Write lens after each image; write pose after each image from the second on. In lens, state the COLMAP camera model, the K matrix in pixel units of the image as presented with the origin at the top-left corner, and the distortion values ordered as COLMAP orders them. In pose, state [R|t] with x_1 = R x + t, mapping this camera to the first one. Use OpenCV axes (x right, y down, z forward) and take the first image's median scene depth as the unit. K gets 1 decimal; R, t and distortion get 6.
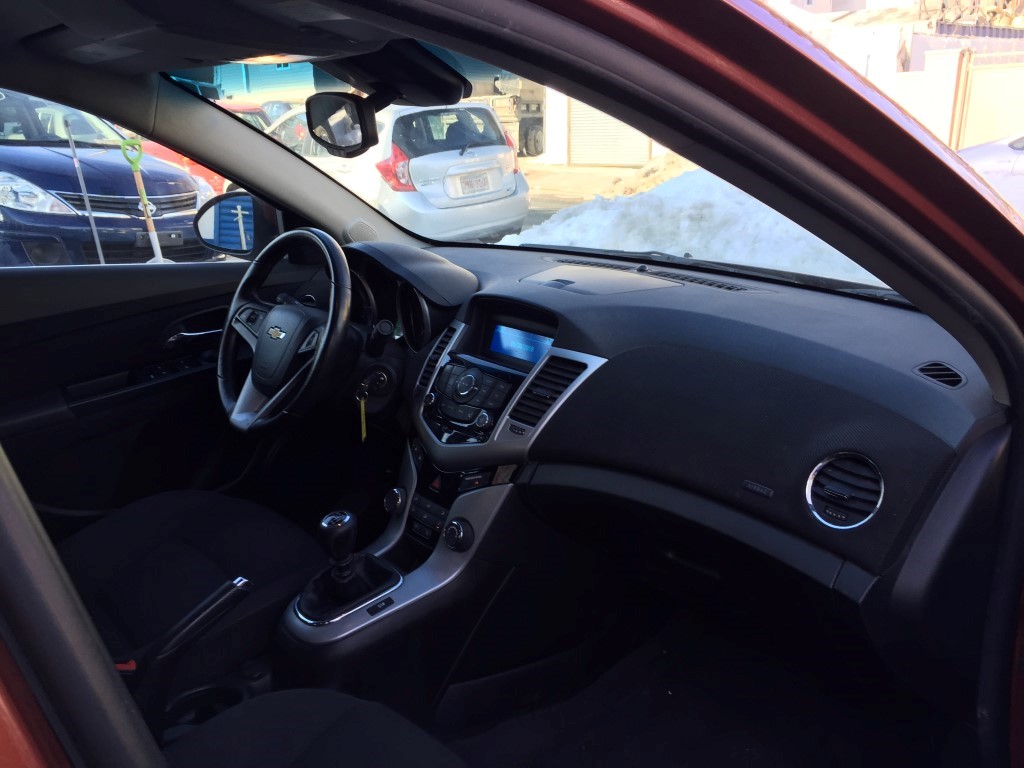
lens RADIAL K [[863.1, 0, 513.3], [0, 863.1, 414.2], [0, 0, 1]] dist [0.079481, -0.122593]
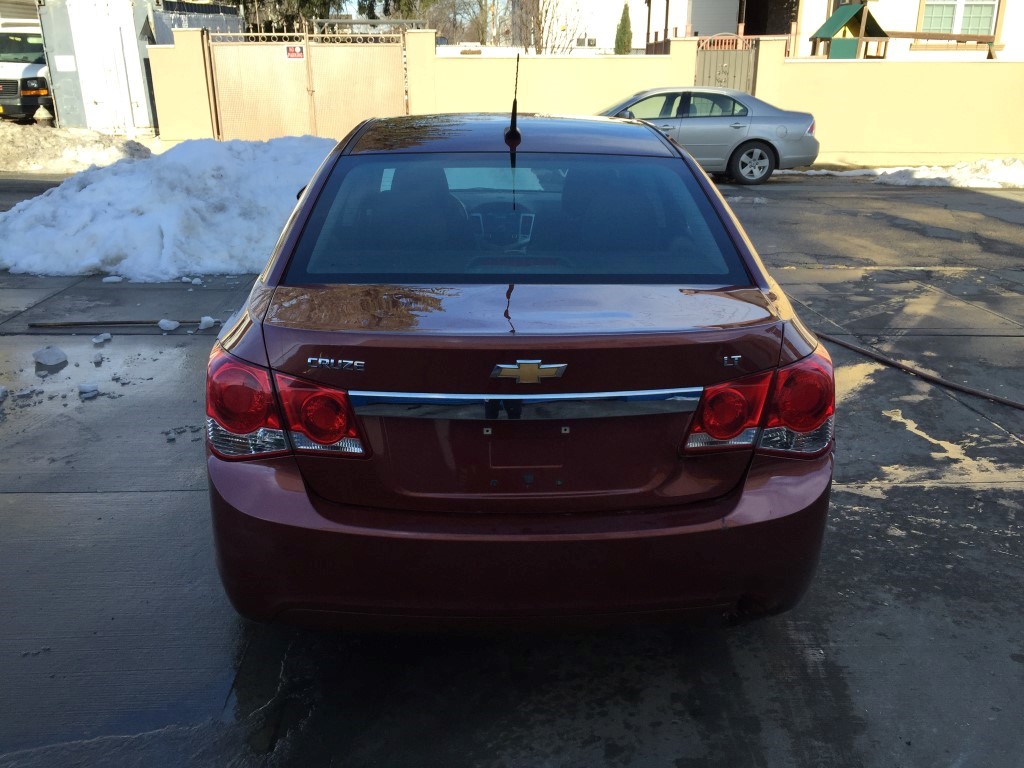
lens RADIAL K [[874.9, 0, 512.0], [0, 874.9, 384.0], [0, 0, 1]] dist [0.089660, -0.132209]
pose [[0.622152, -0.254028, 0.740538, -0.654462], [0.235478, 0.962813, 0.132441, 0.025044], [-0.746644, 0.091982, 0.658834, -0.296341]]
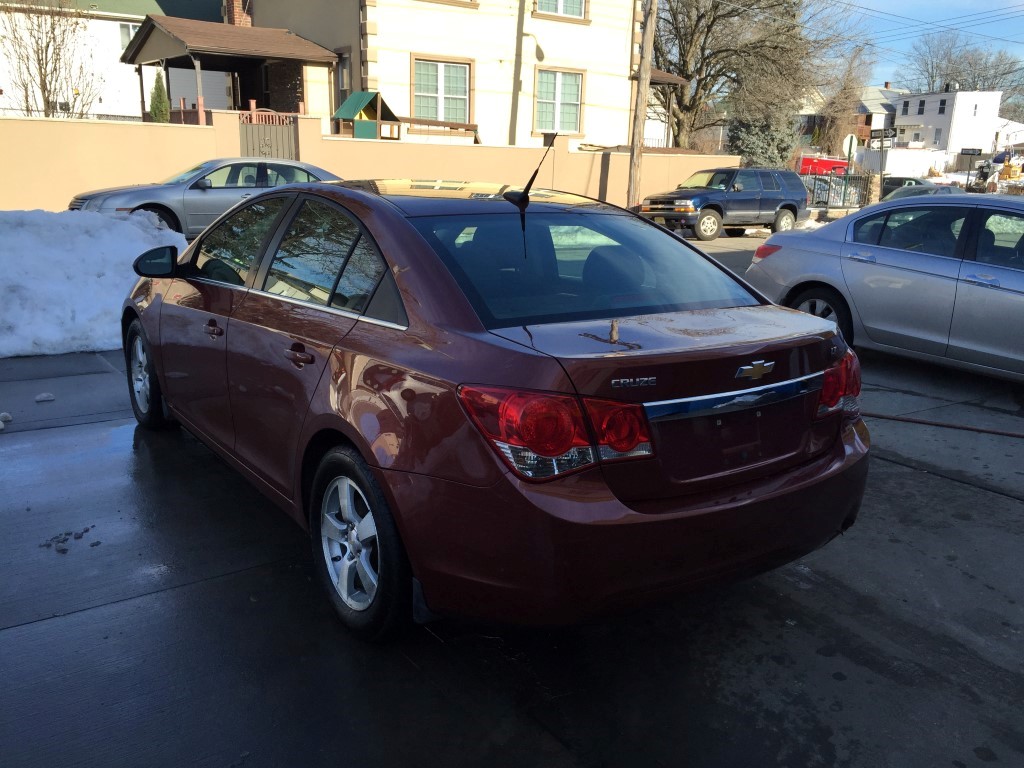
lens RADIAL K [[874.9, 0, 512.0], [0, 874.9, 384.0], [0, 0, 1]] dist [0.089660, -0.132209]
pose [[0.083434, -0.240341, 0.967096, -0.849644], [0.271726, 0.939191, 0.209964, -0.056255], [-0.958751, 0.245267, 0.143667, -0.019517]]
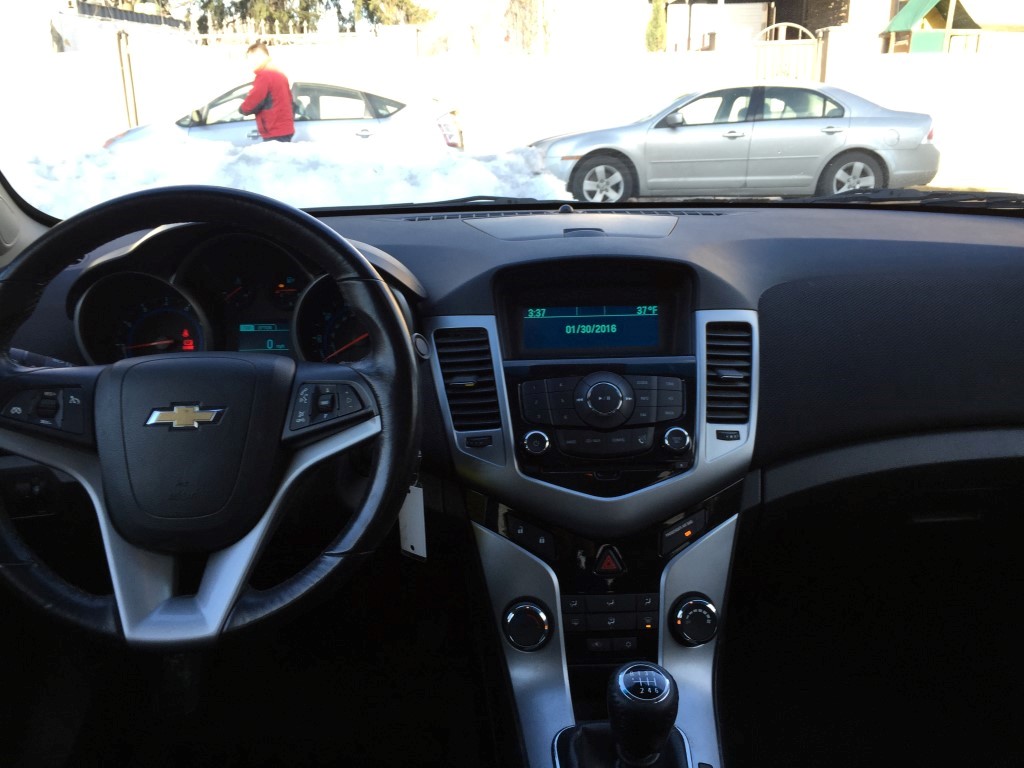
lens RADIAL K [[863.1, 0, 513.3], [0, 863.1, 414.2], [0, 0, 1]] dist [0.079481, -0.122593]
pose [[0.615118, -0.261973, 0.743640, -0.136547], [0.255581, 0.958508, 0.126258, -0.028949], [-0.745860, 0.112397, 0.656551, 0.153340]]
